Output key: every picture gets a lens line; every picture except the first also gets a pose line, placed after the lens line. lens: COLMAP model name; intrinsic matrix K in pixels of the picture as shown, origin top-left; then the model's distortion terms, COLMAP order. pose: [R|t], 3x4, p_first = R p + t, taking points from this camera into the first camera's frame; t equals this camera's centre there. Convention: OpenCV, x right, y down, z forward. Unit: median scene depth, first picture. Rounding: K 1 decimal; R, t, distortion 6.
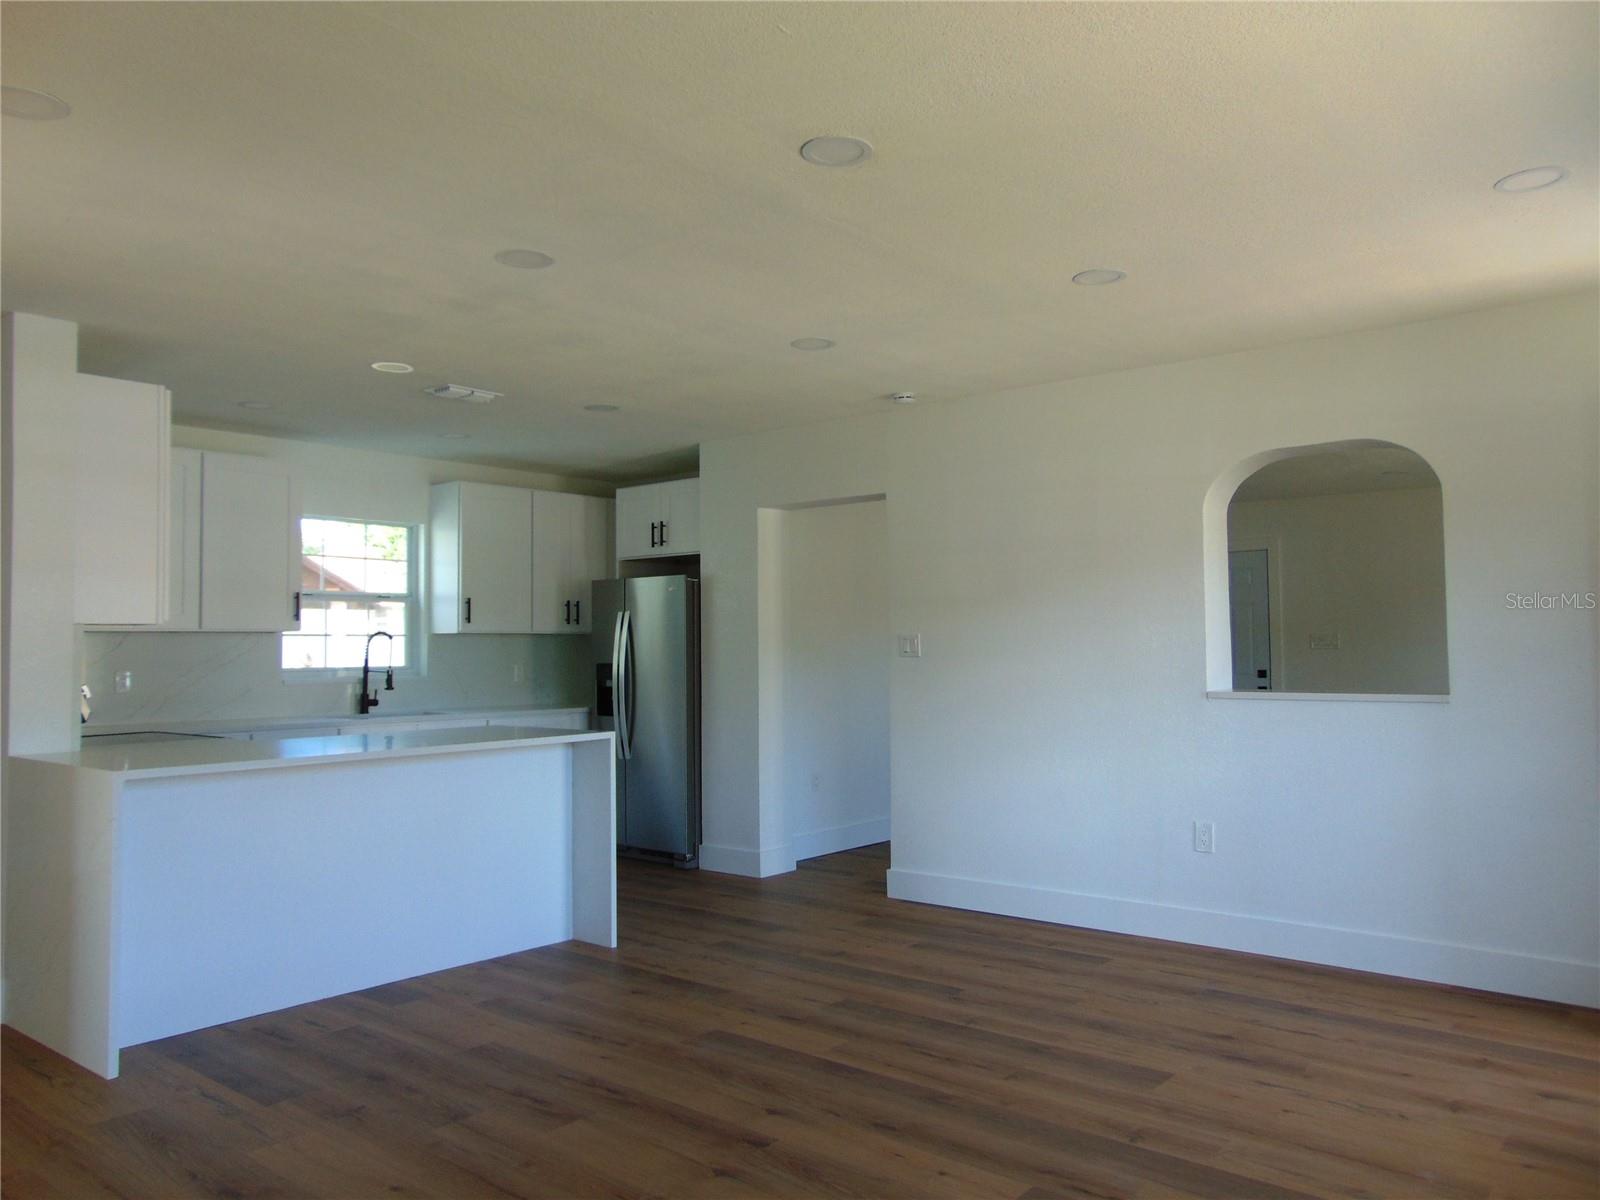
lens RADIAL K [[1219.9, 0, 800.0], [0, 1219.9, 600.0], [0, 0, 1]] dist [-0.003215, 0.003740]
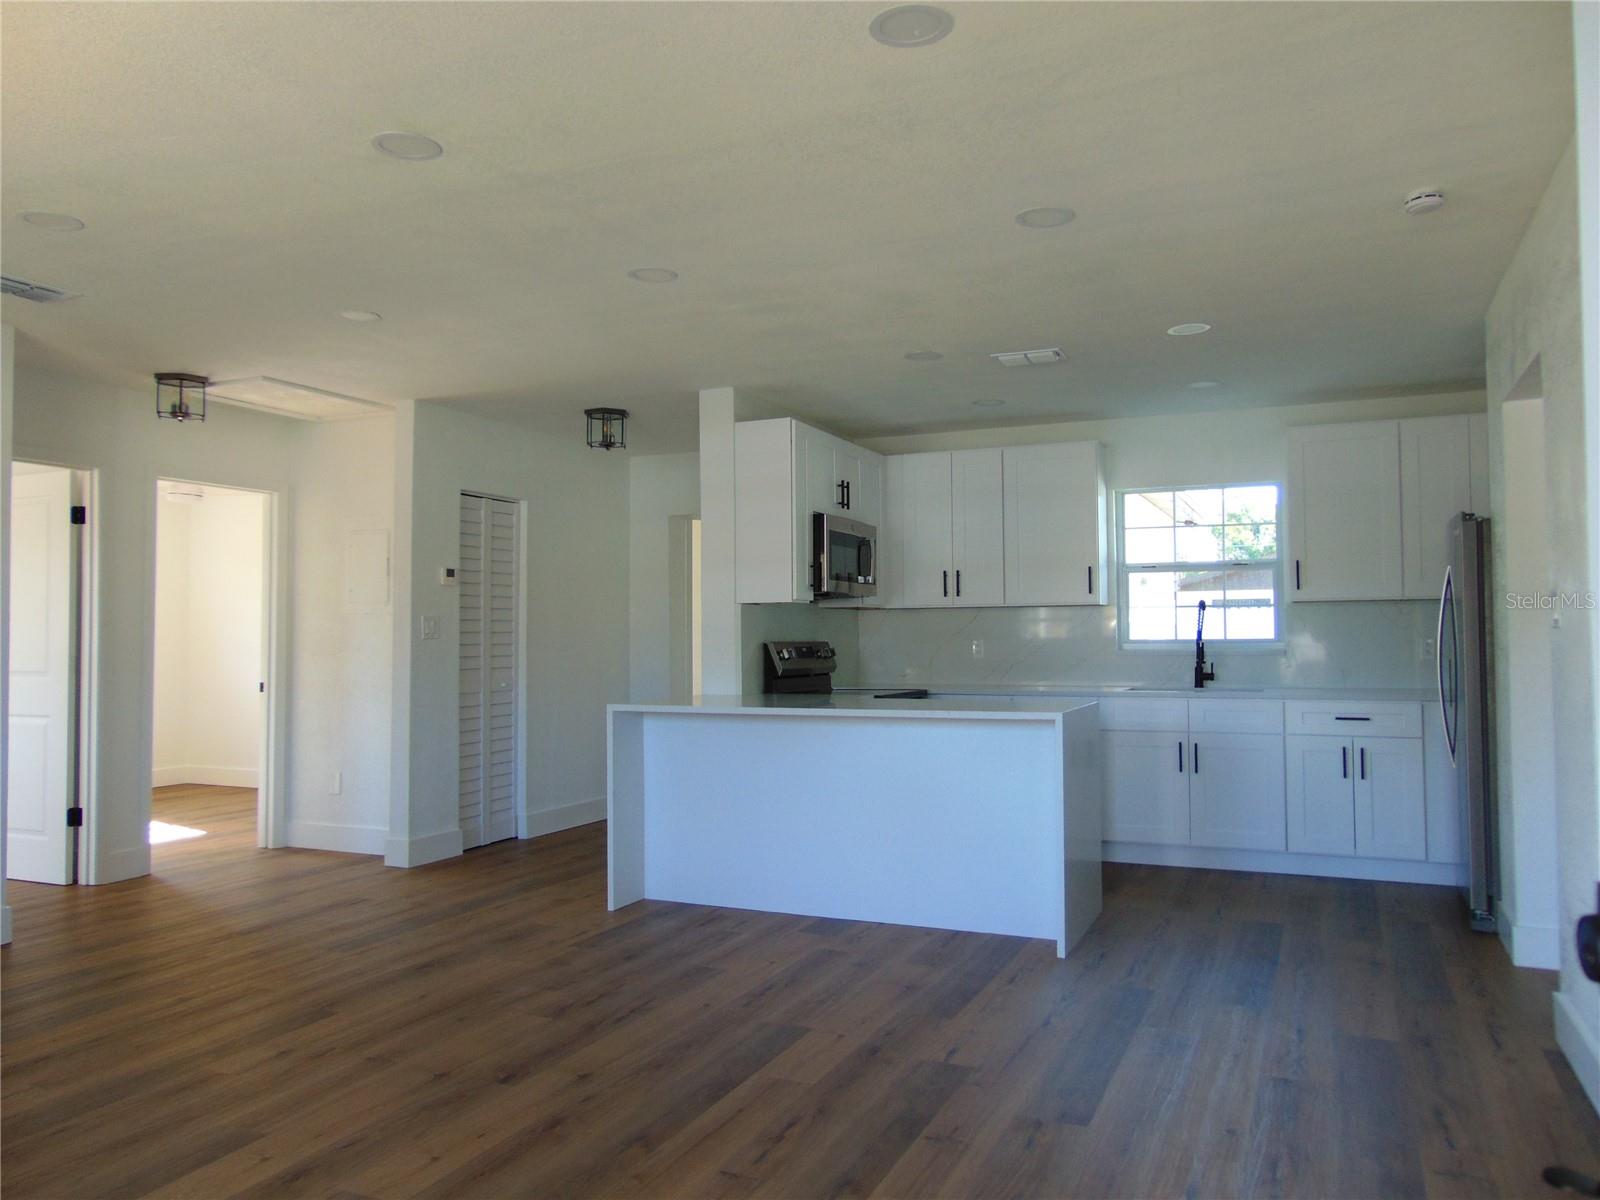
lens RADIAL K [[1219.9, 0, 800.0], [0, 1219.9, 600.0], [0, 0, 1]] dist [-0.003215, 0.003740]
pose [[0.251158, -0.020415, -0.967731, 0.776446], [0.041688, 0.999078, -0.010257, 0.033317], [0.967048, -0.037767, 0.251778, 0.719021]]
